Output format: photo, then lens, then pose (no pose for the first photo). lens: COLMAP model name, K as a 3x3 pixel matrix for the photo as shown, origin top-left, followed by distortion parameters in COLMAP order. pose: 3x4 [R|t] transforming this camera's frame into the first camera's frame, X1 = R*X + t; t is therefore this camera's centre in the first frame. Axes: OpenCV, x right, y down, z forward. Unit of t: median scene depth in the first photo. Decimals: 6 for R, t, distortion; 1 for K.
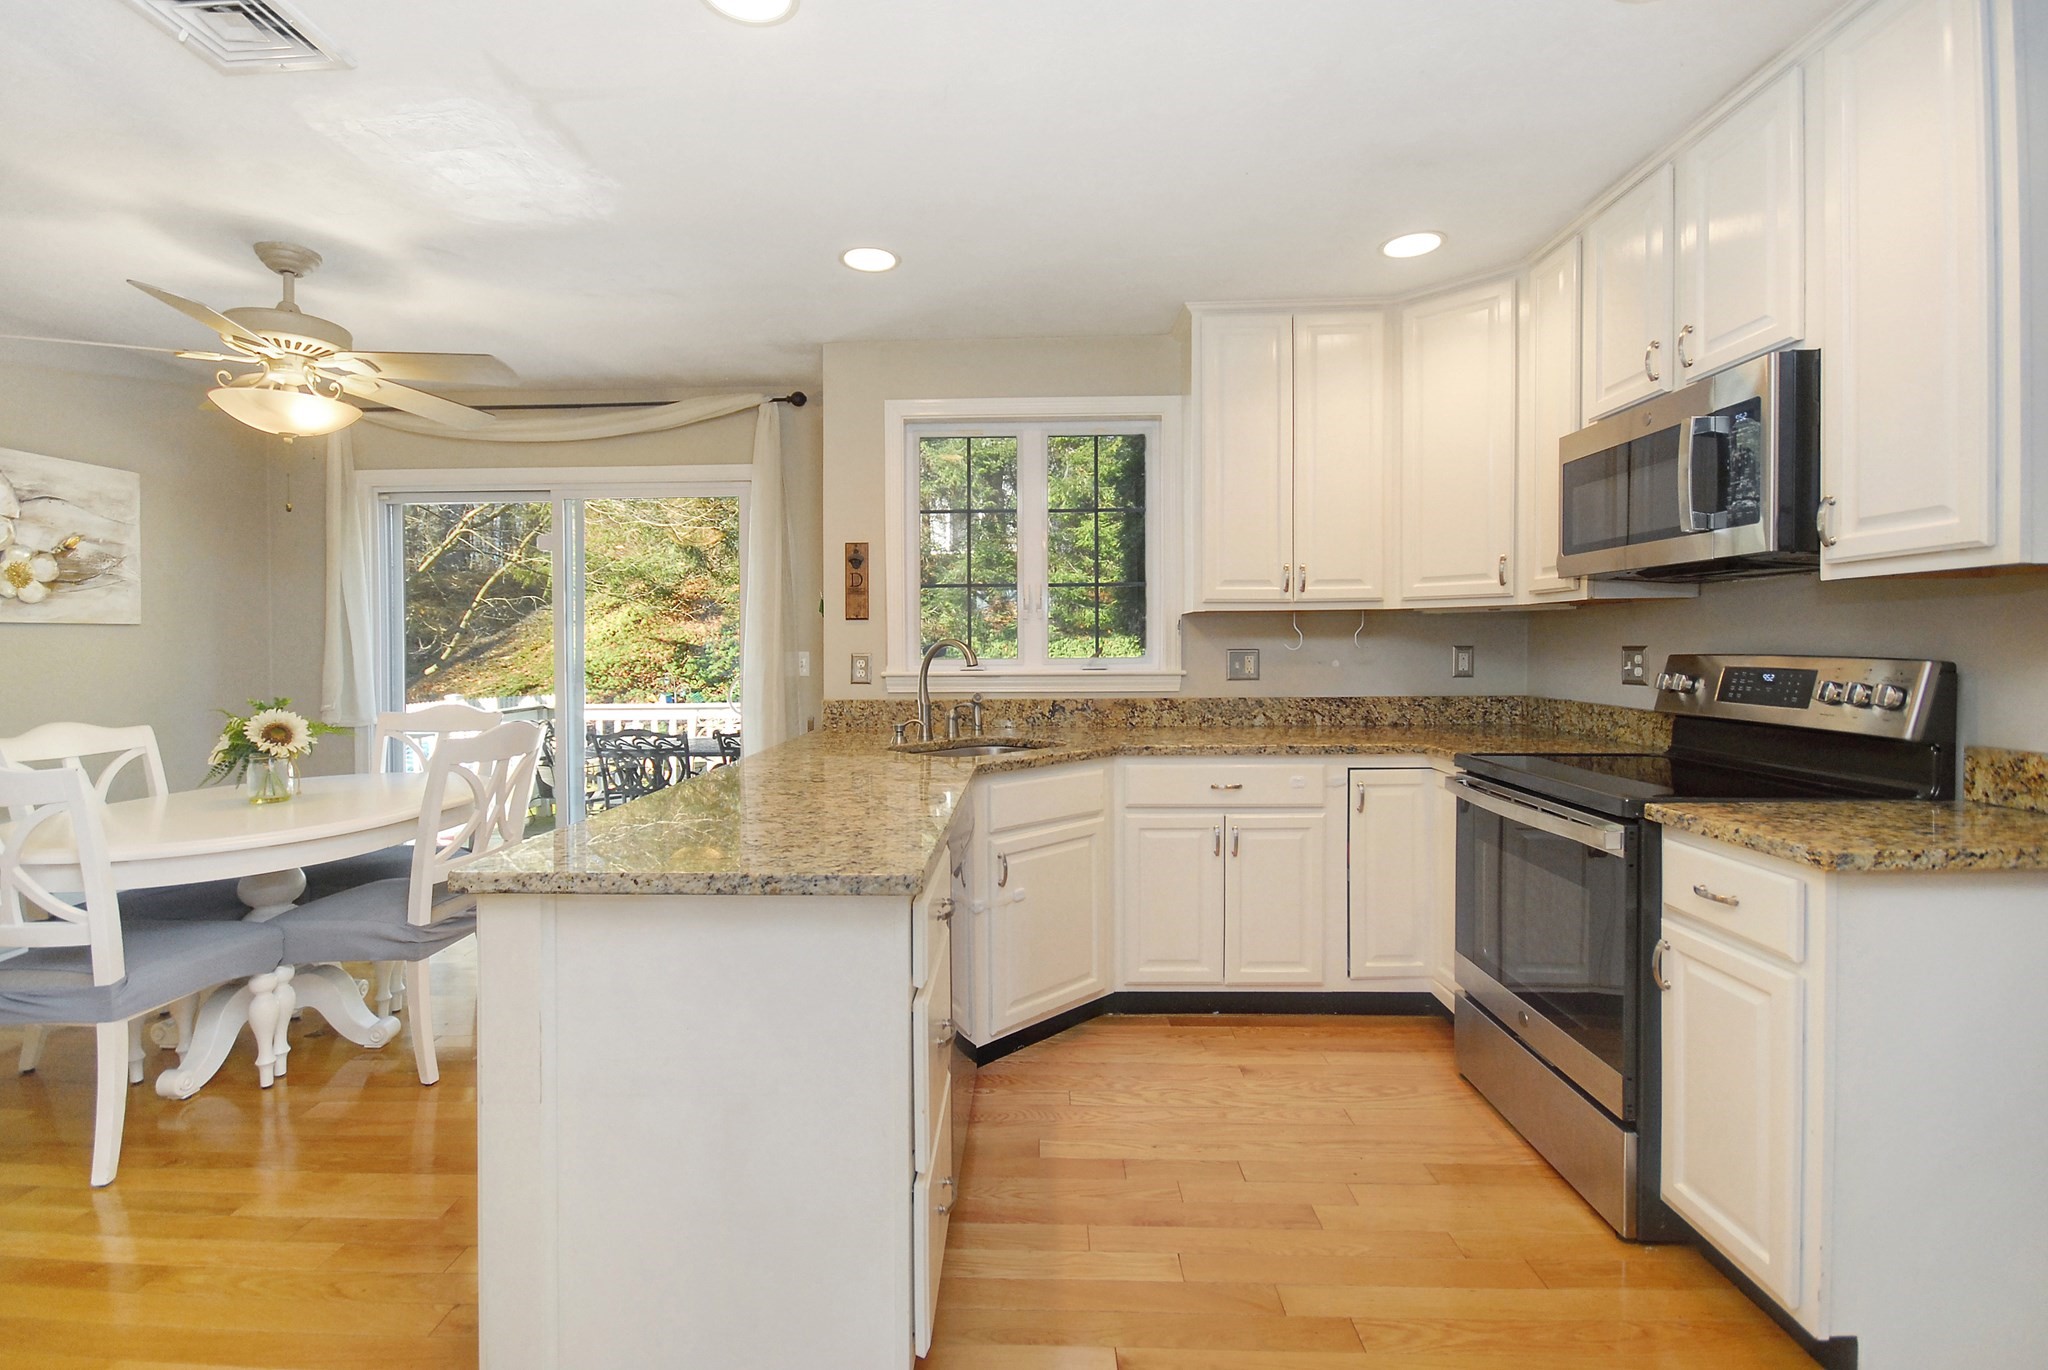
lens RADIAL K [[939.9, 0, 1012.7], [0, 939.9, 672.8], [0, 0, 1]] dist [0.002745, -0.004446]
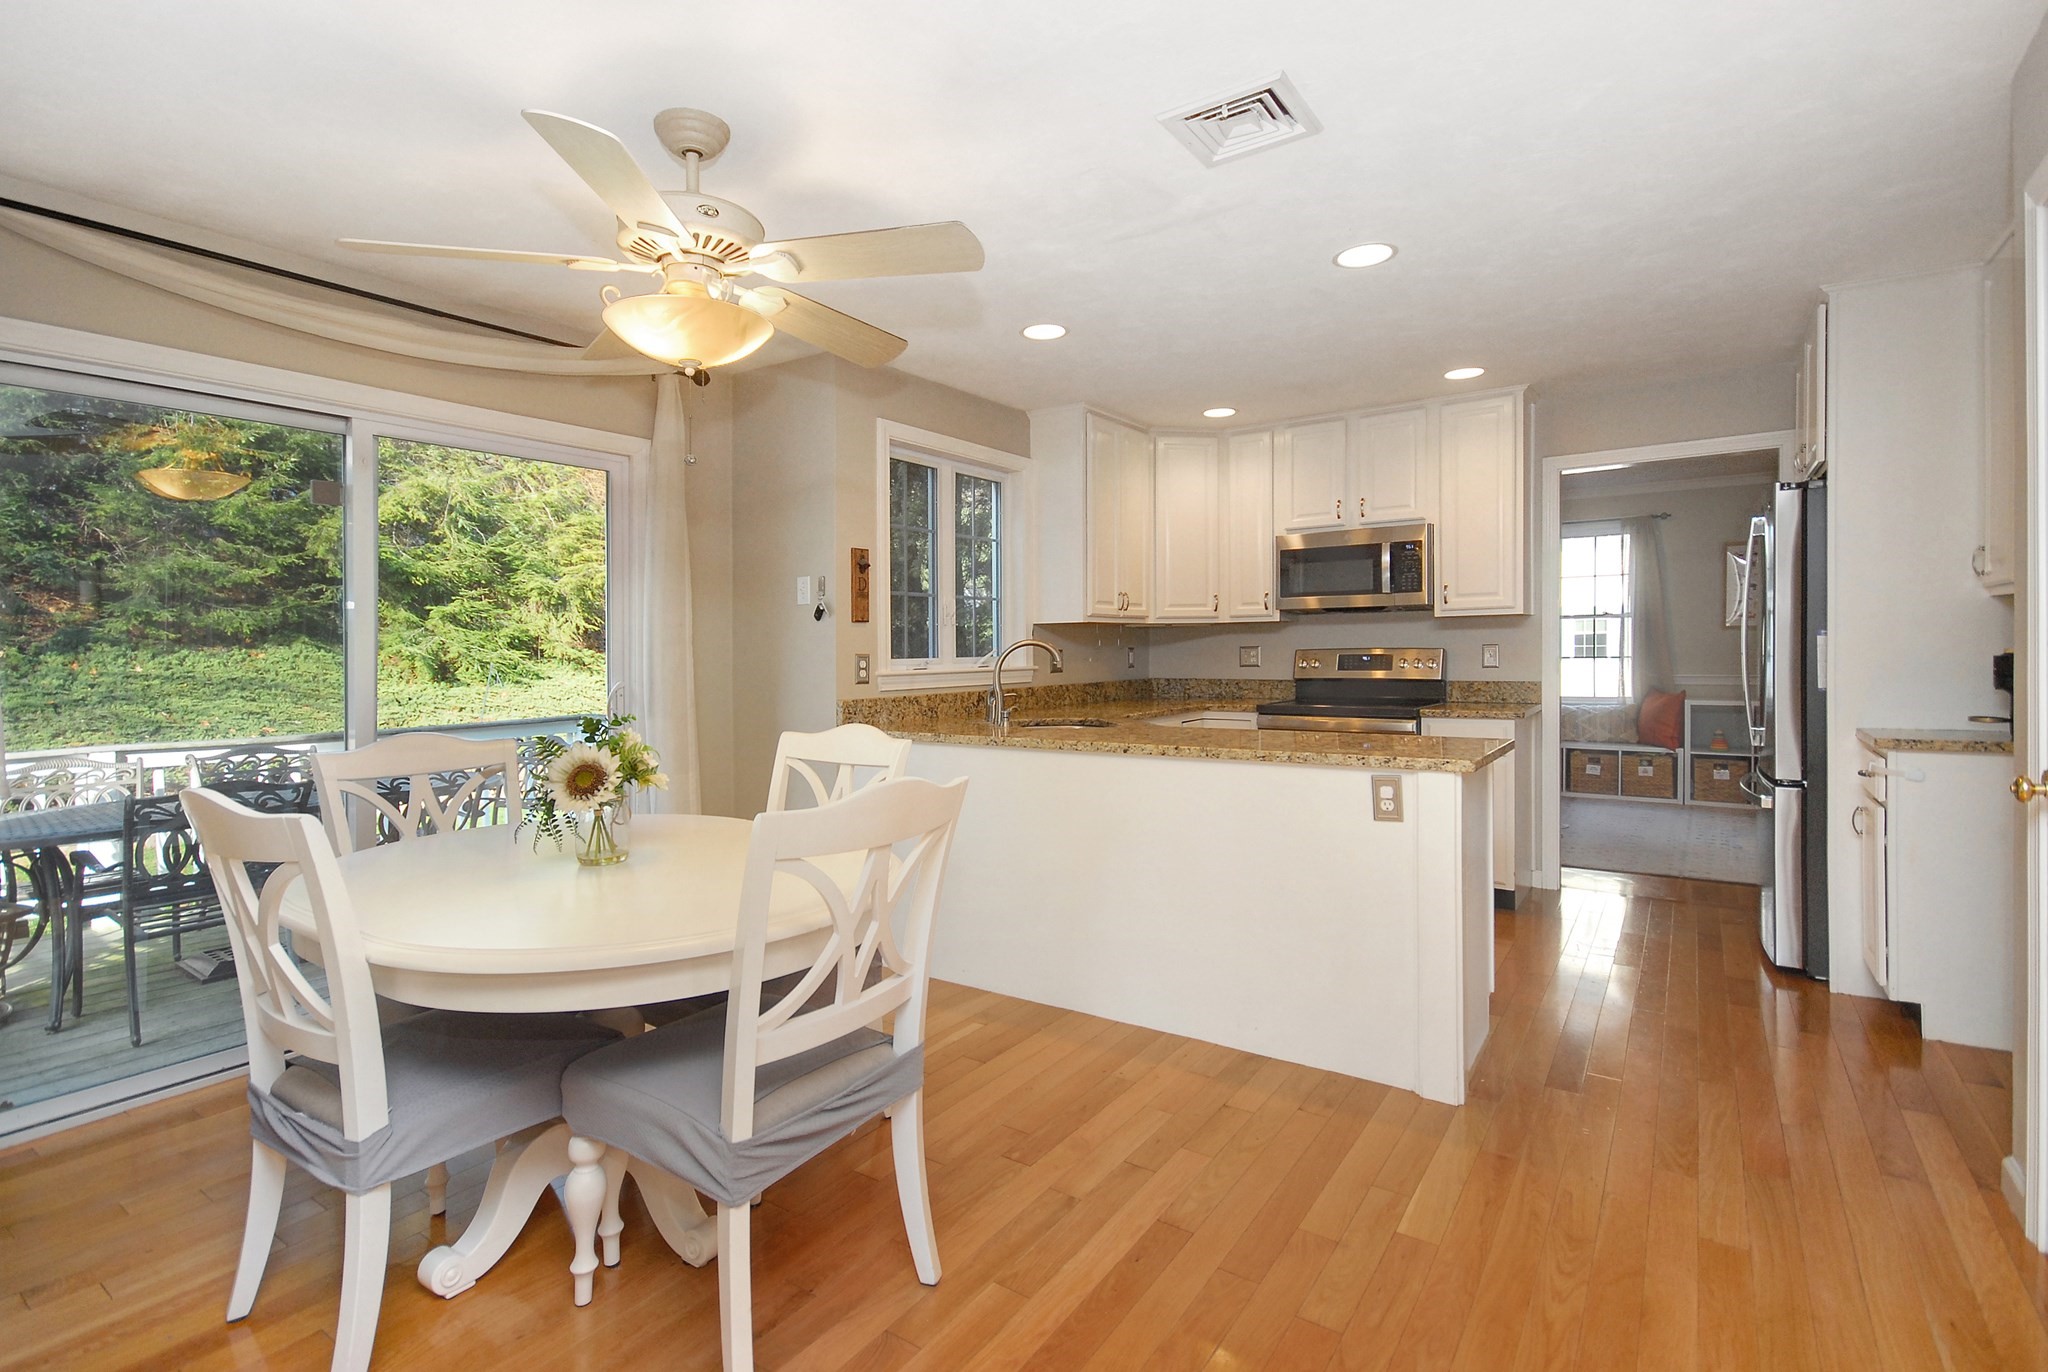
lens RADIAL K [[956.5, 0, 1013.8], [0, 956.5, 690.6], [0, 0, 1]] dist [0.031090, -0.000147]
pose [[0.560811, -0.036695, 0.827130, -1.010382], [0.032451, 0.999224, 0.022328, 0.001308], [-0.827308, 0.014319, 0.561567, 0.275831]]
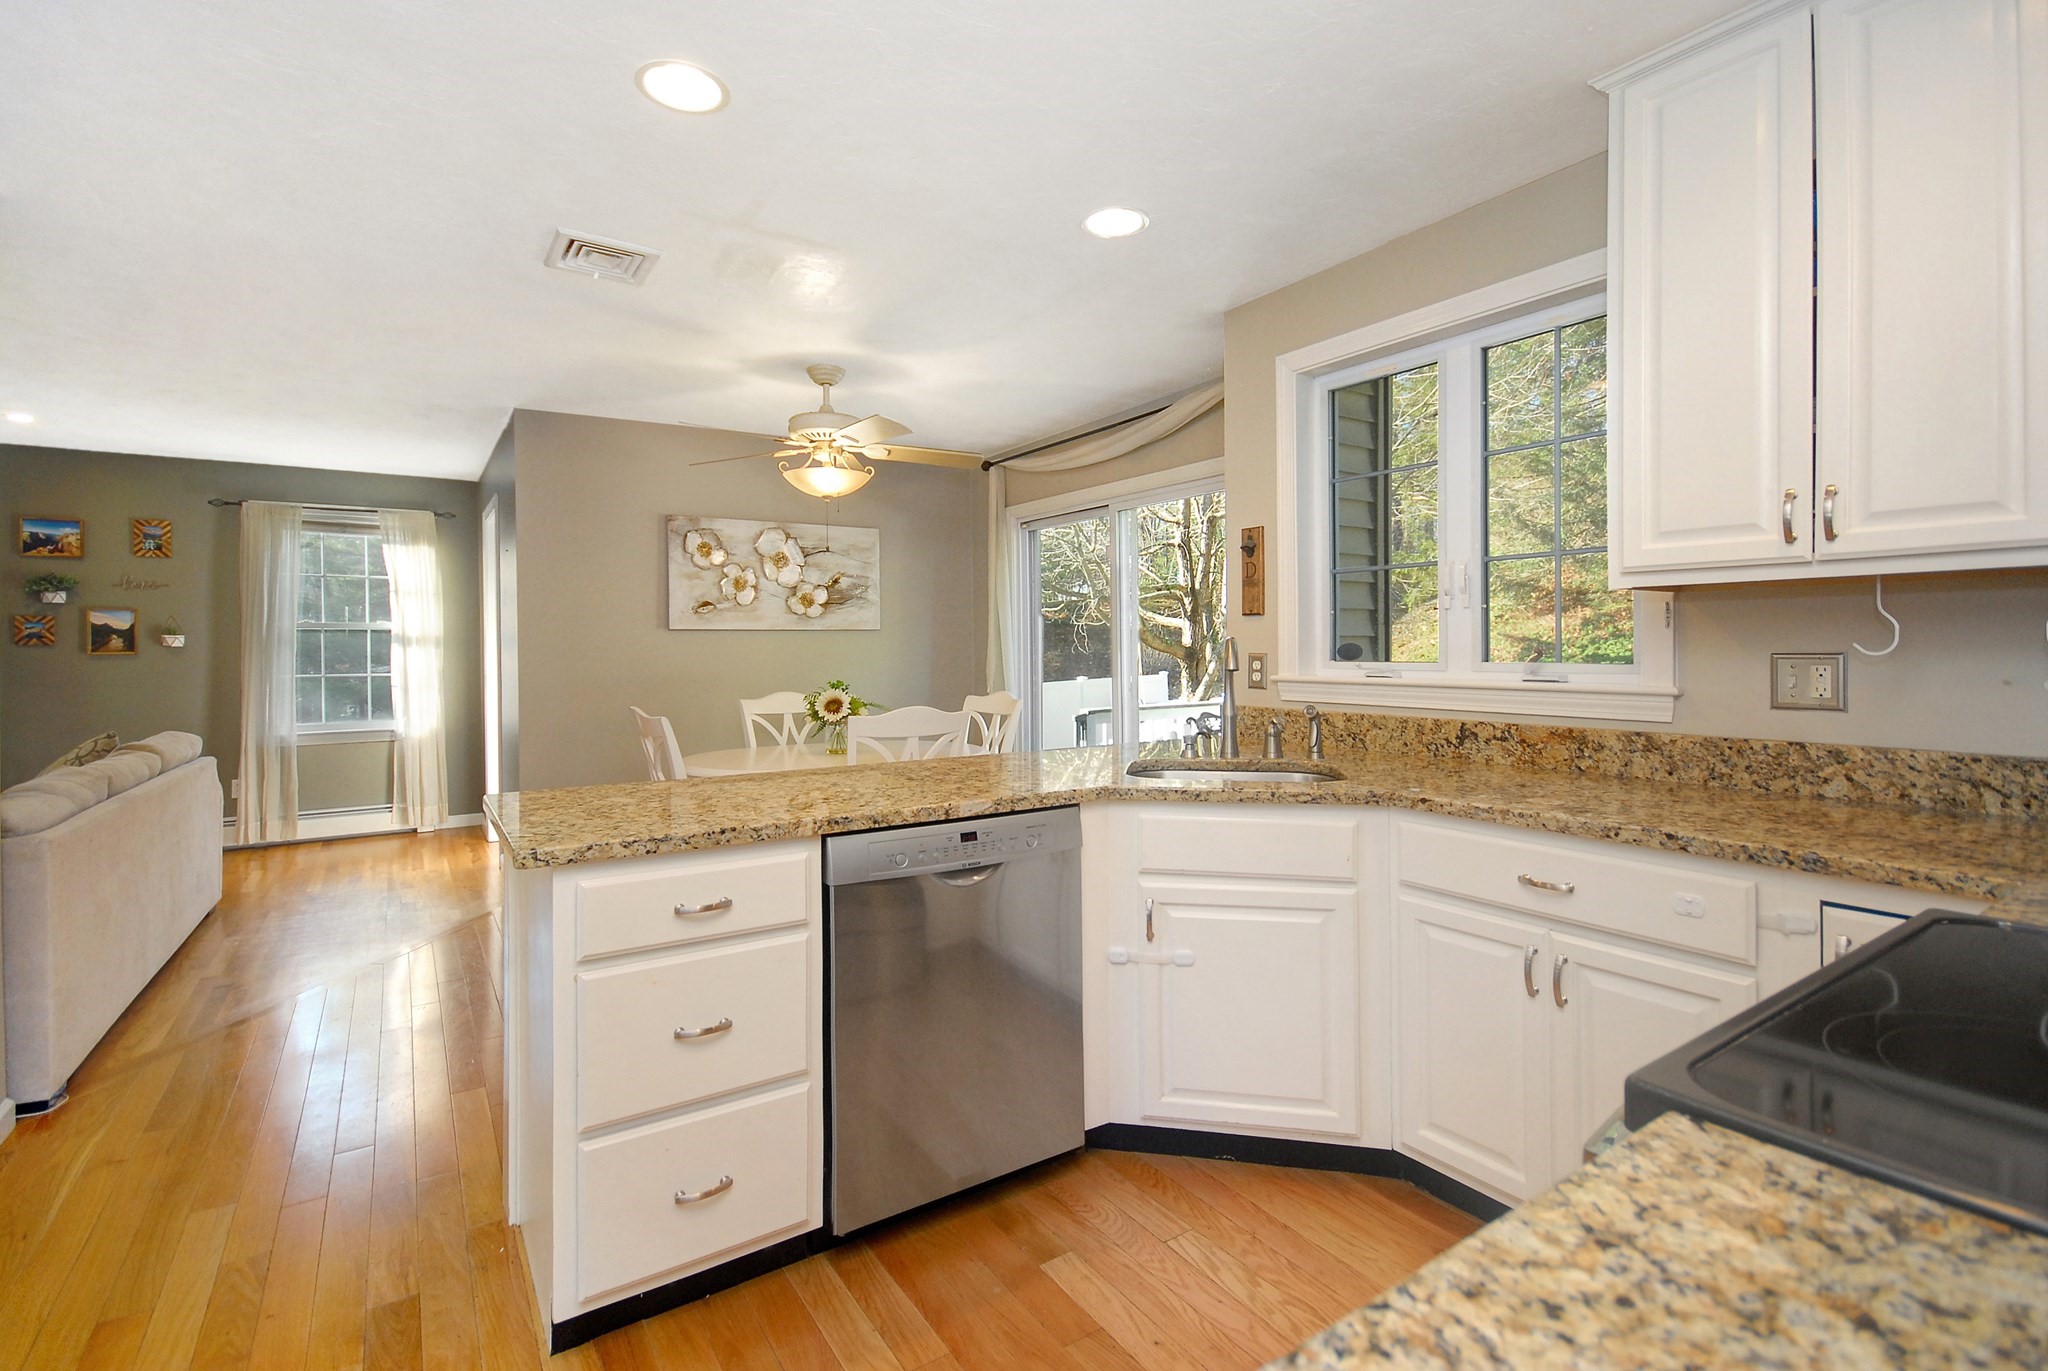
lens RADIAL K [[939.9, 0, 1008.2], [0, 939.9, 666.9], [0, 0, 1]] dist [0.002745, -0.004446]
pose [[0.567094, 0.021503, -0.823372, 0.452292], [-0.023828, 0.999669, 0.009696, -0.011865], [0.823308, 0.014121, 0.567419, 0.333413]]
